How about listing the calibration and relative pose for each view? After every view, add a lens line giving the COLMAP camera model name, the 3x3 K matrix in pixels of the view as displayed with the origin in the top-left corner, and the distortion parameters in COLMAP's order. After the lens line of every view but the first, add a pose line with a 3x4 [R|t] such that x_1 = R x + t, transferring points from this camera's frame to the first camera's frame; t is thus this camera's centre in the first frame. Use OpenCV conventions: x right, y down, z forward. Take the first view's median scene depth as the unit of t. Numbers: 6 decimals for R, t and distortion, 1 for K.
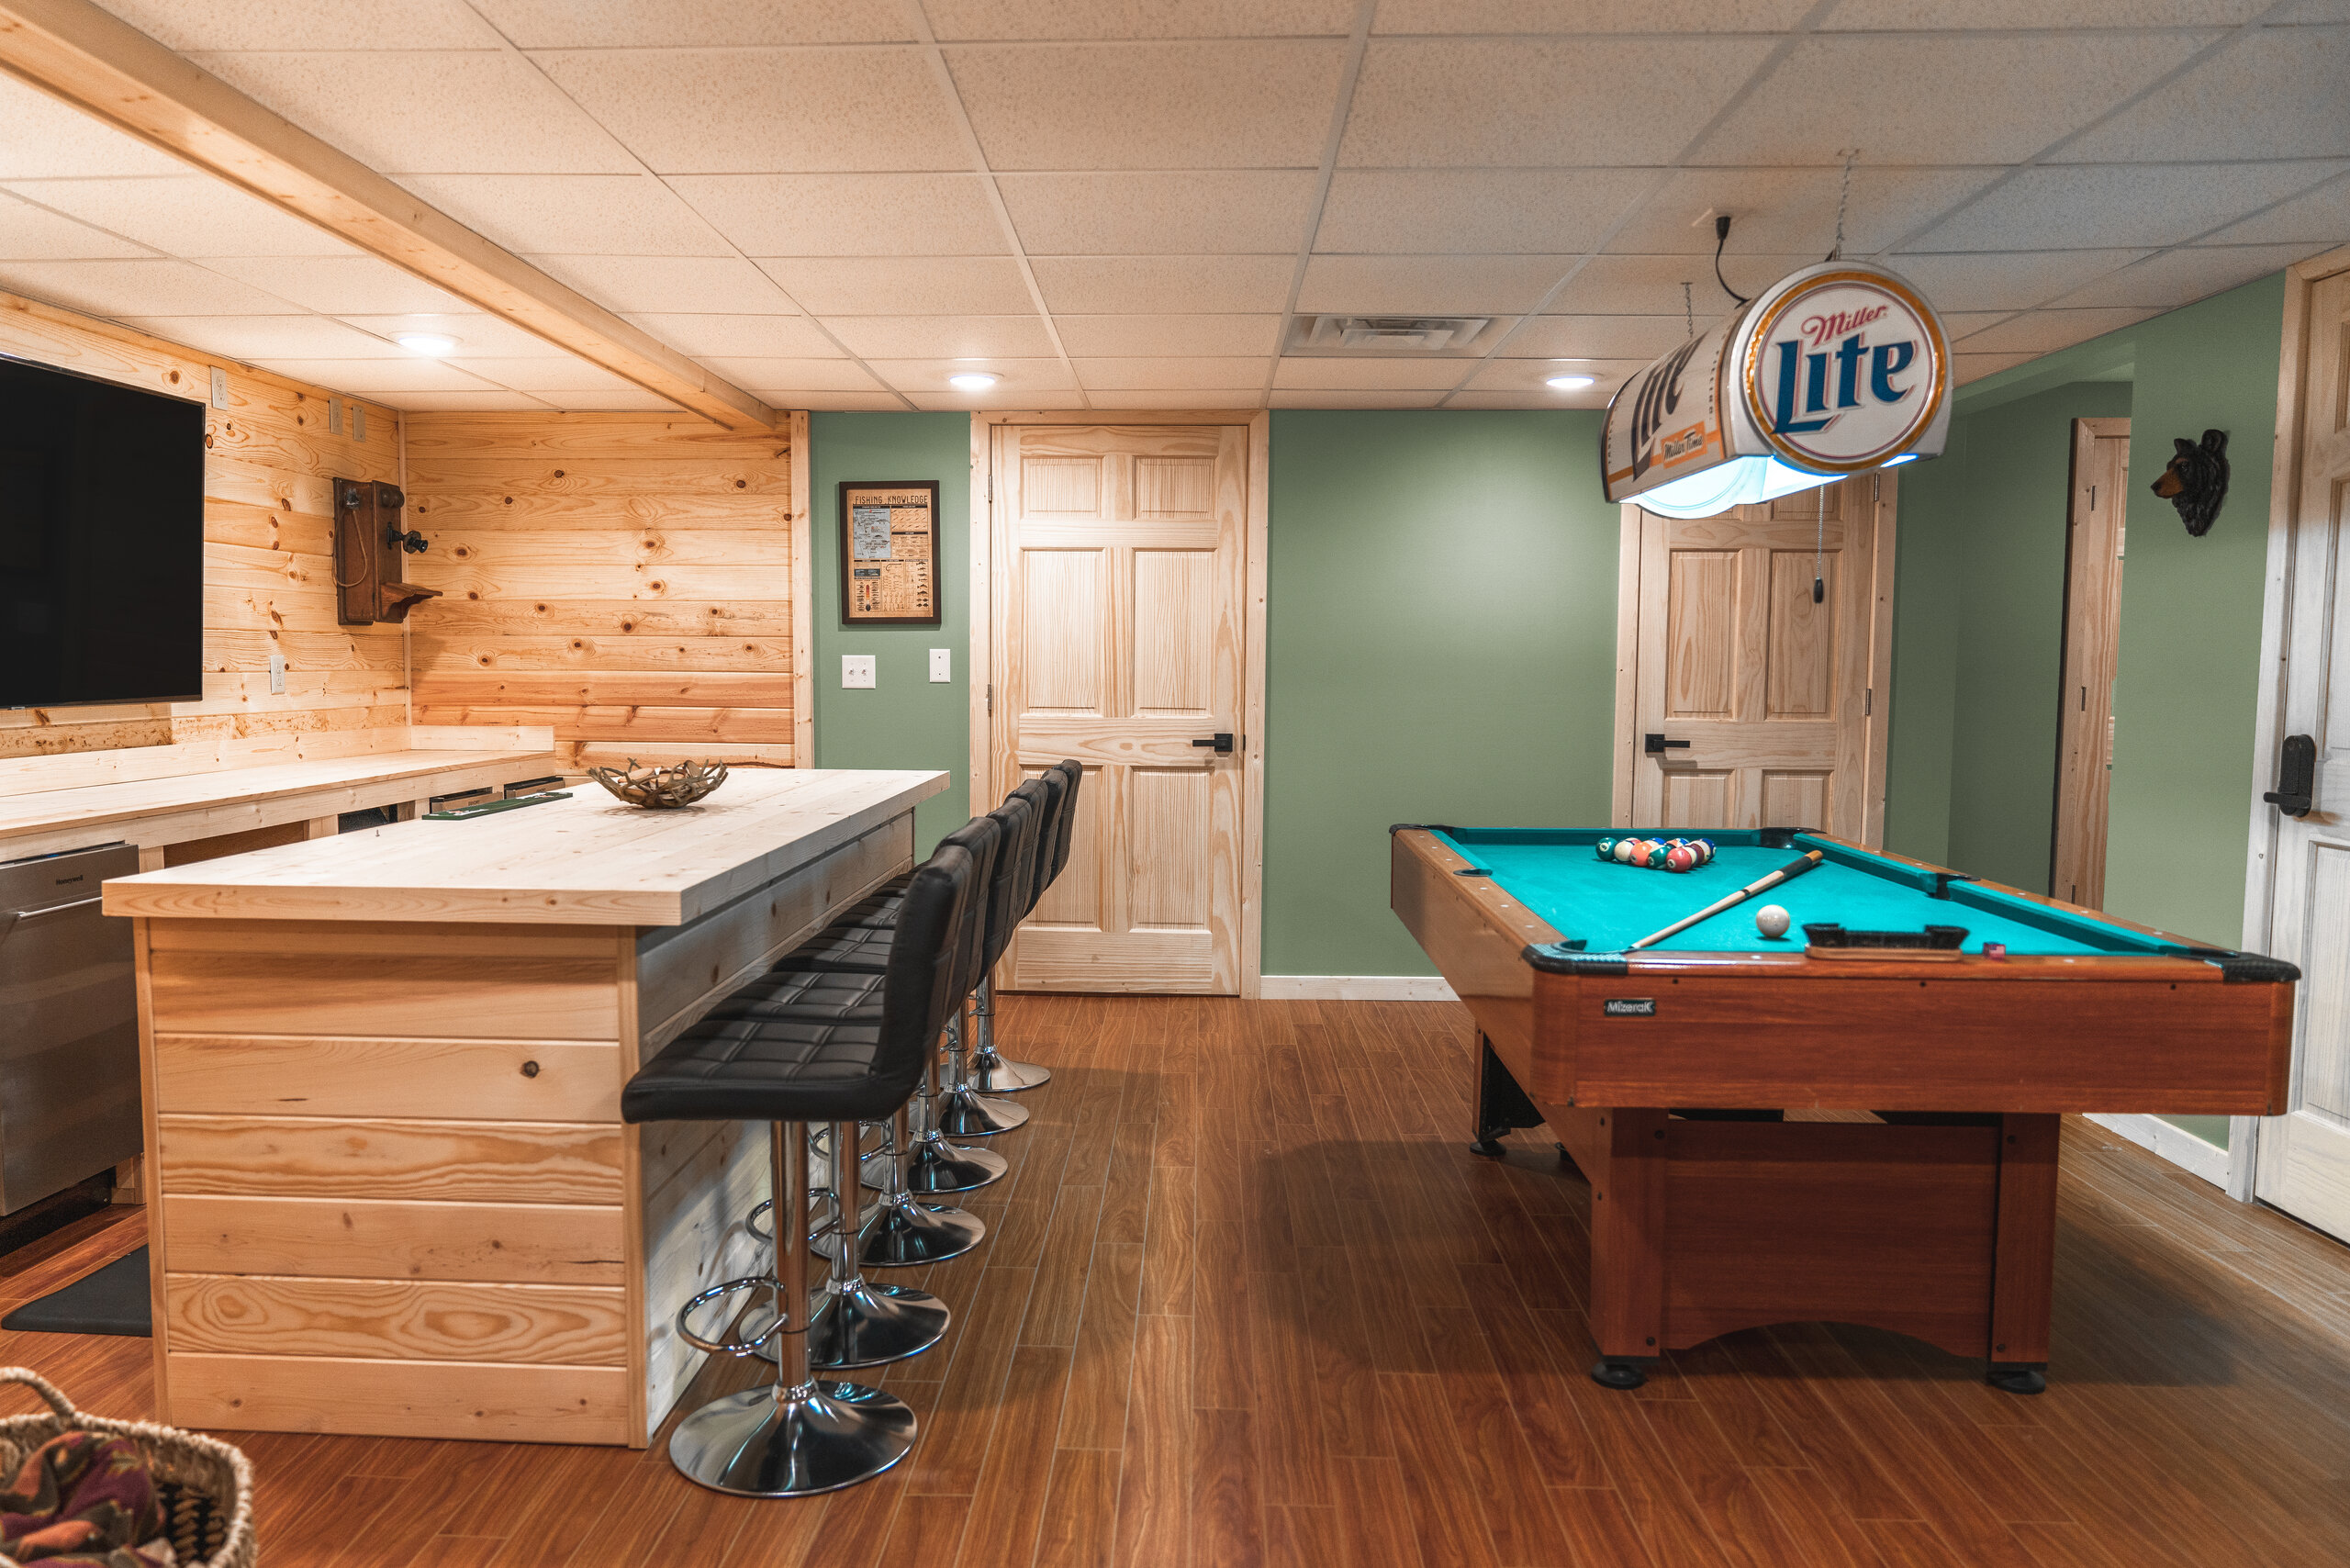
lens RADIAL K [[1585.5, 0, 1179.3], [0, 1585.5, 763.3], [0, 0, 1]] dist [-0.031398, 0.026593]
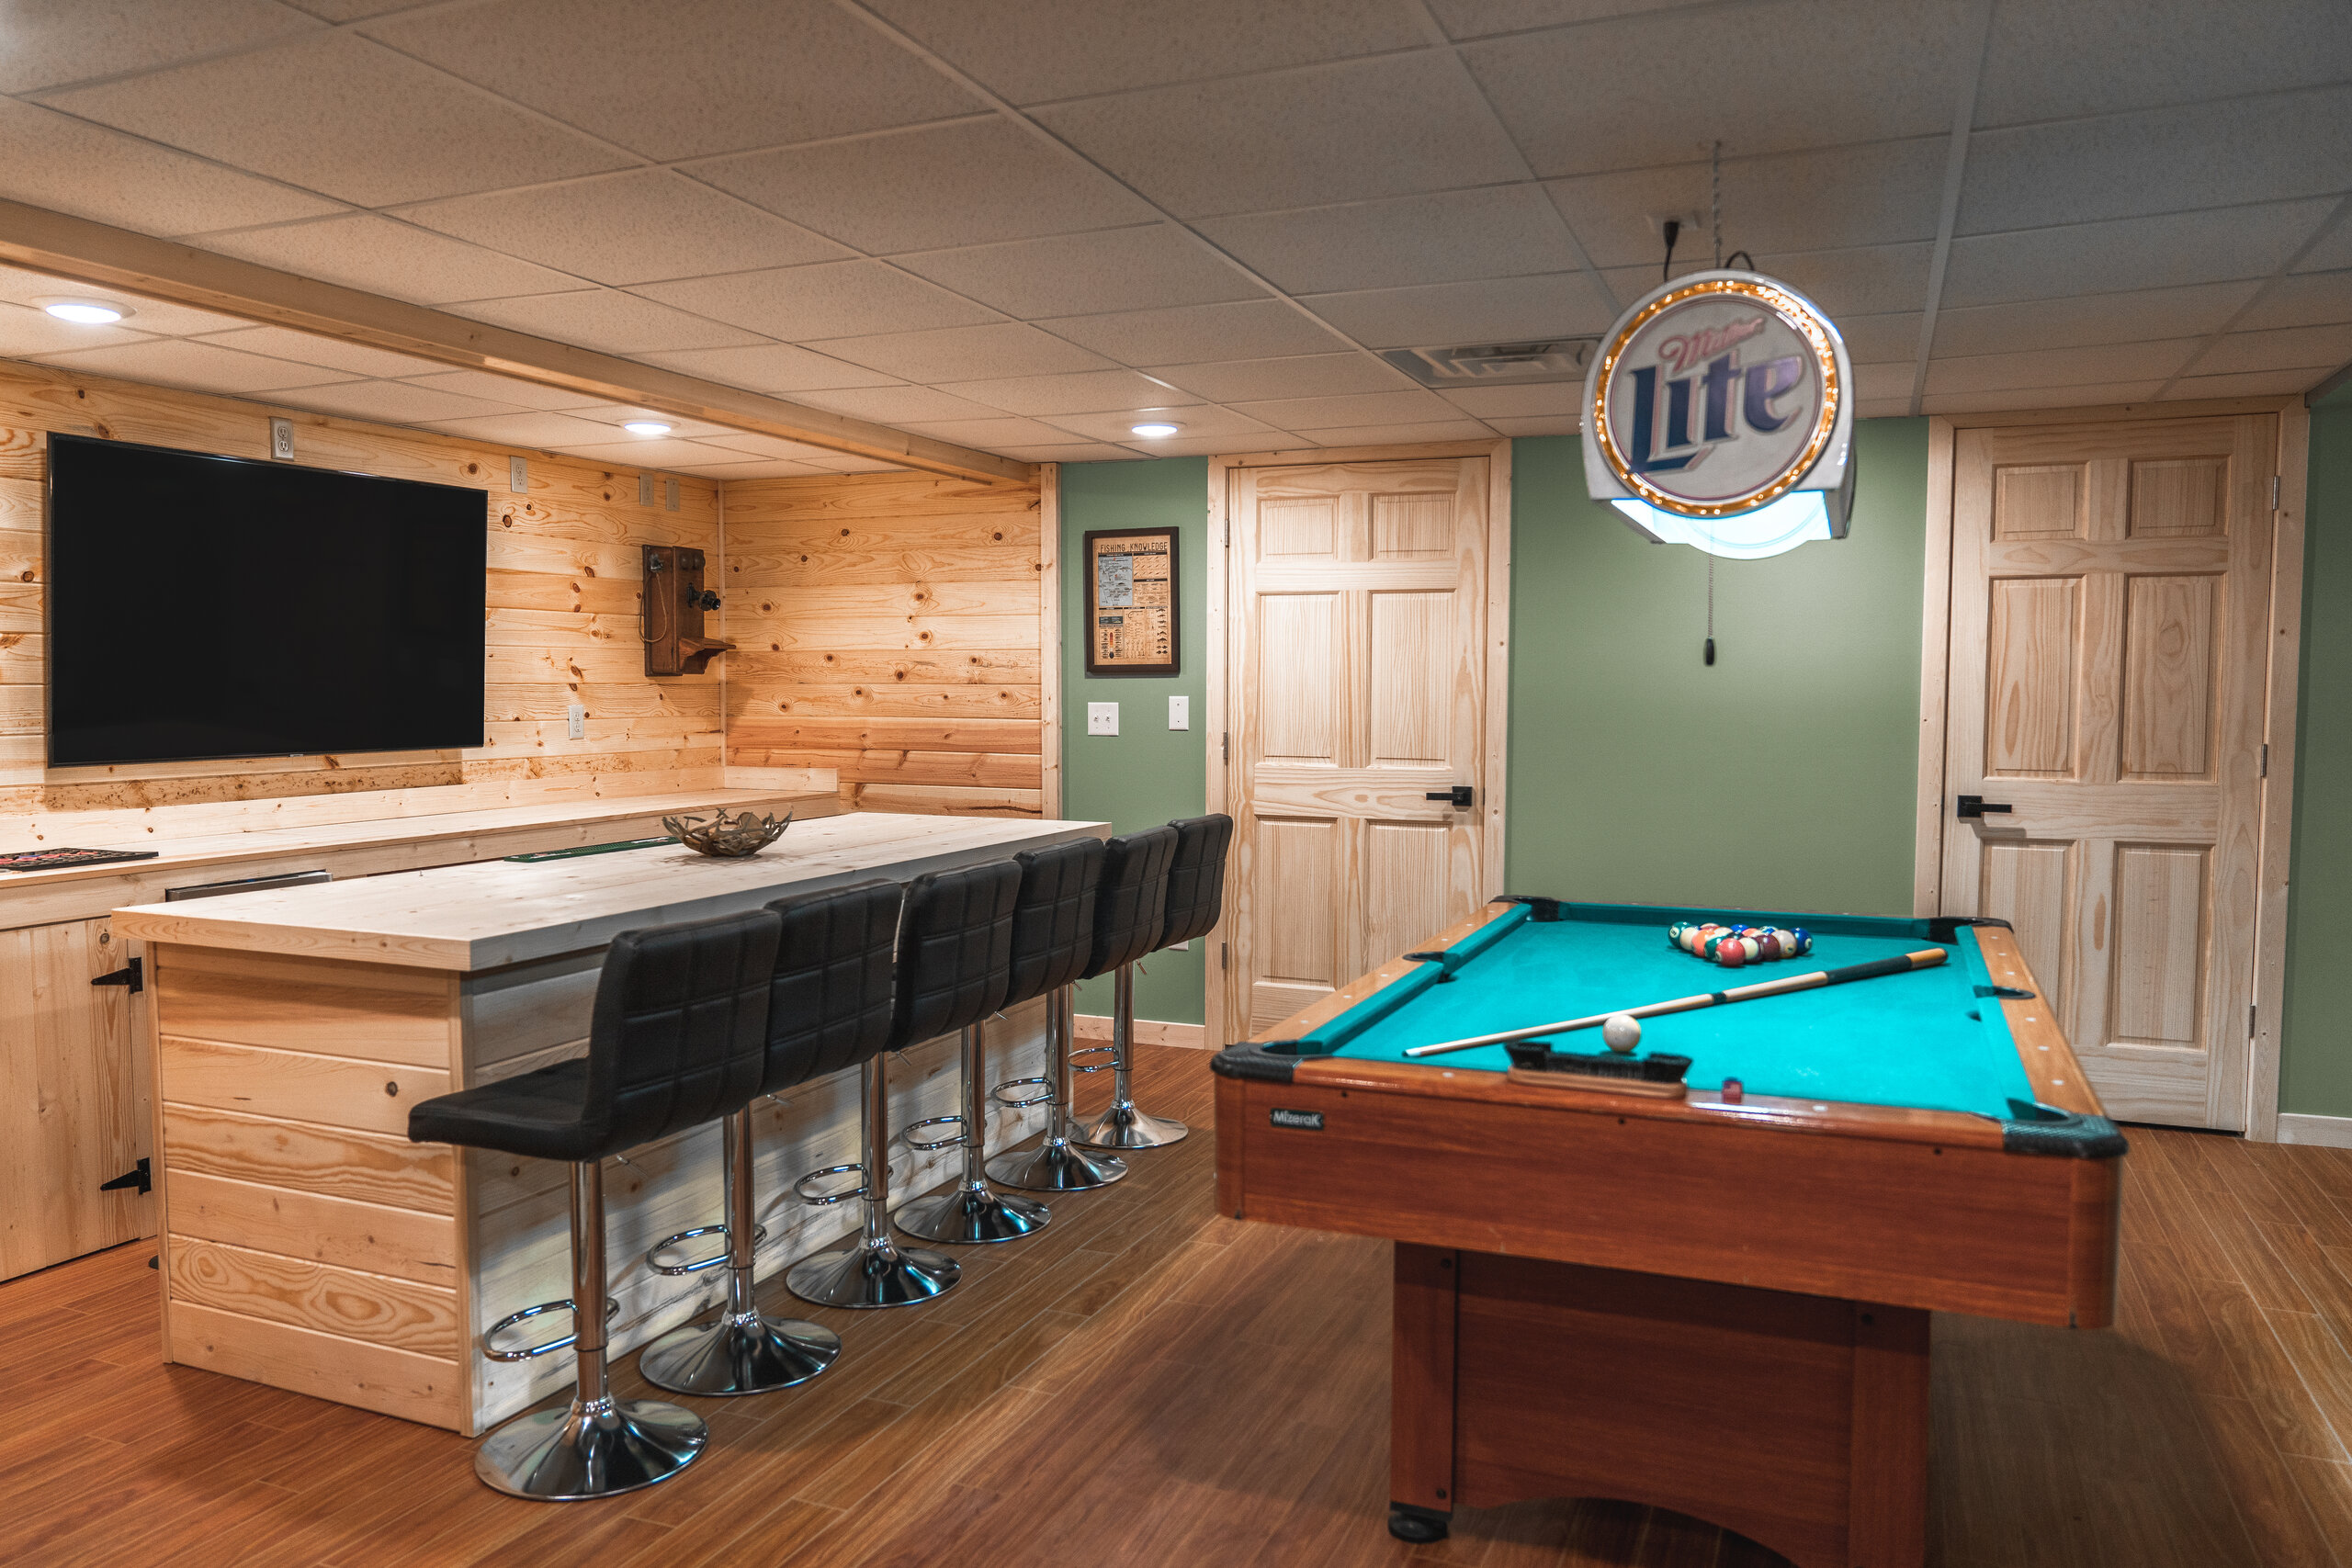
lens RADIAL K [[1655.8, 0, 1153.2], [0, 1655.8, 770.8], [0, 0, 1]] dist [-0.023570, 0.008241]
pose [[0.938998, 0.013803, -0.343646, 0.193435], [-0.019324, 0.999733, -0.012645, -0.012287], [0.343380, 0.018514, 0.939014, 0.023789]]
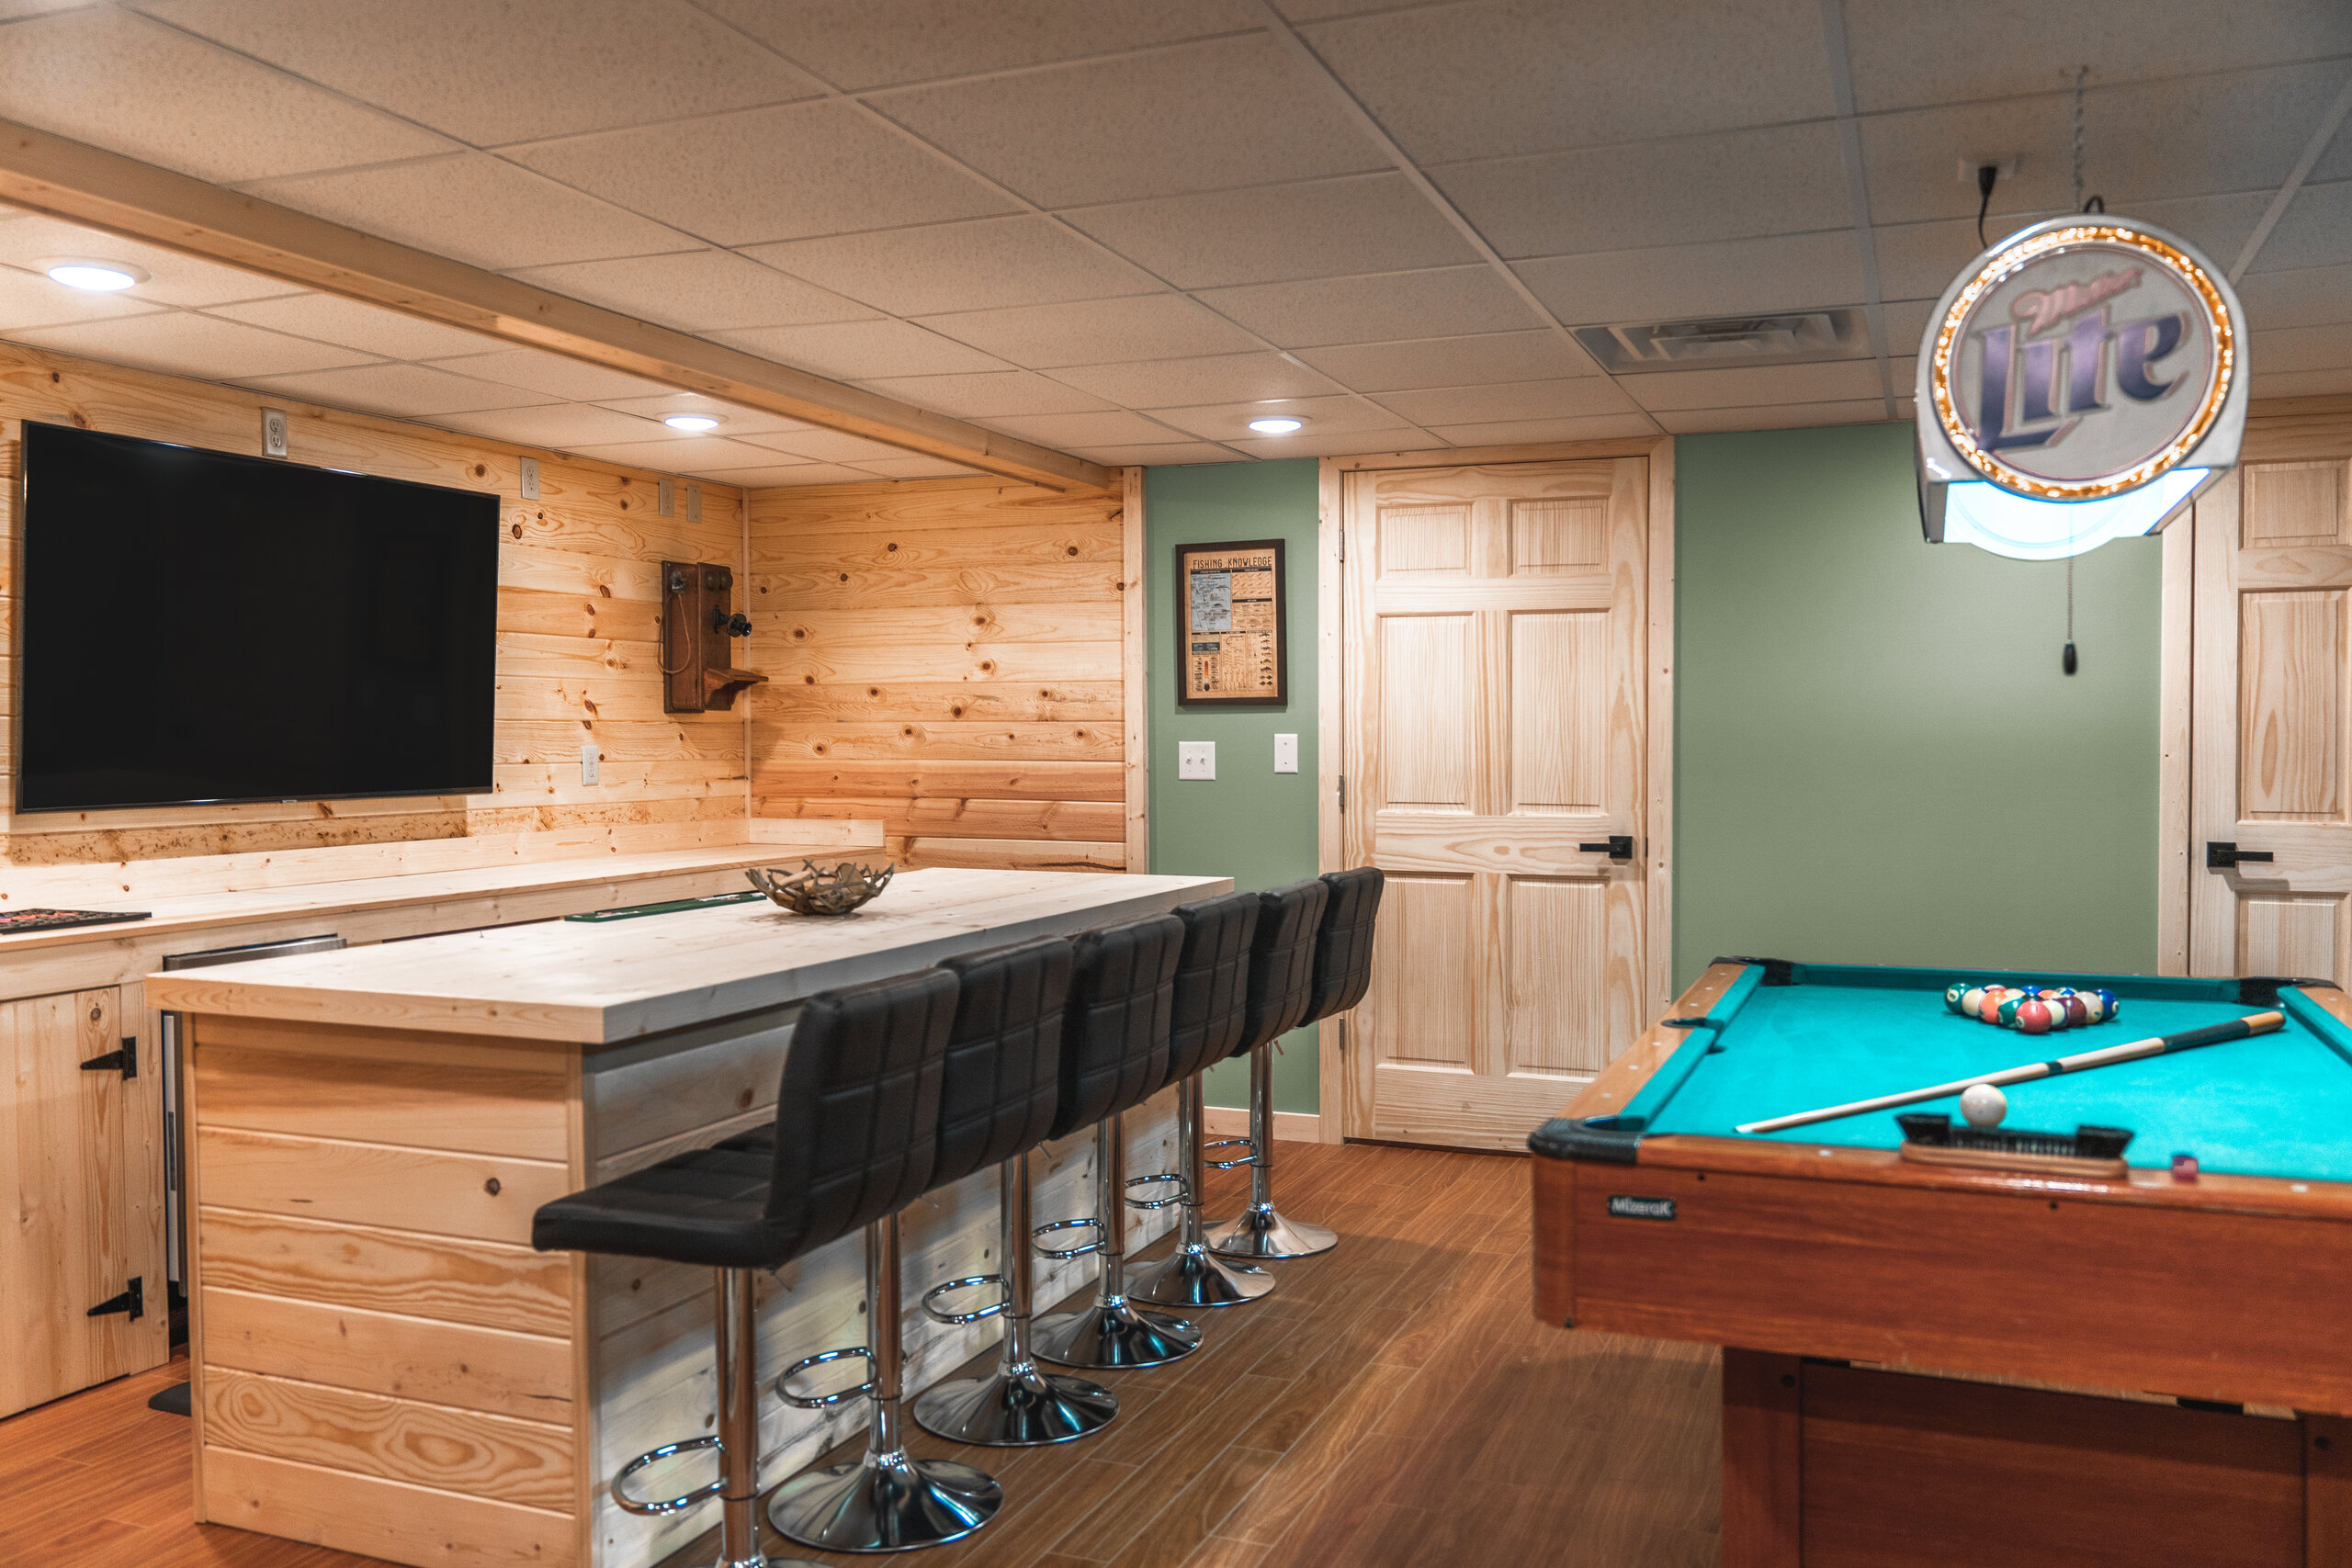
lens RADIAL K [[1893.3, 0, 1178.1], [0, 1893.3, 768.6], [0, 0, 1]] dist [0.001657, -0.000732]
pose [[0.943119, -0.001340, -0.332452, 0.137394], [-0.014815, 0.998829, -0.046054, -0.005070], [0.332124, 0.048360, 0.941995, 0.014264]]
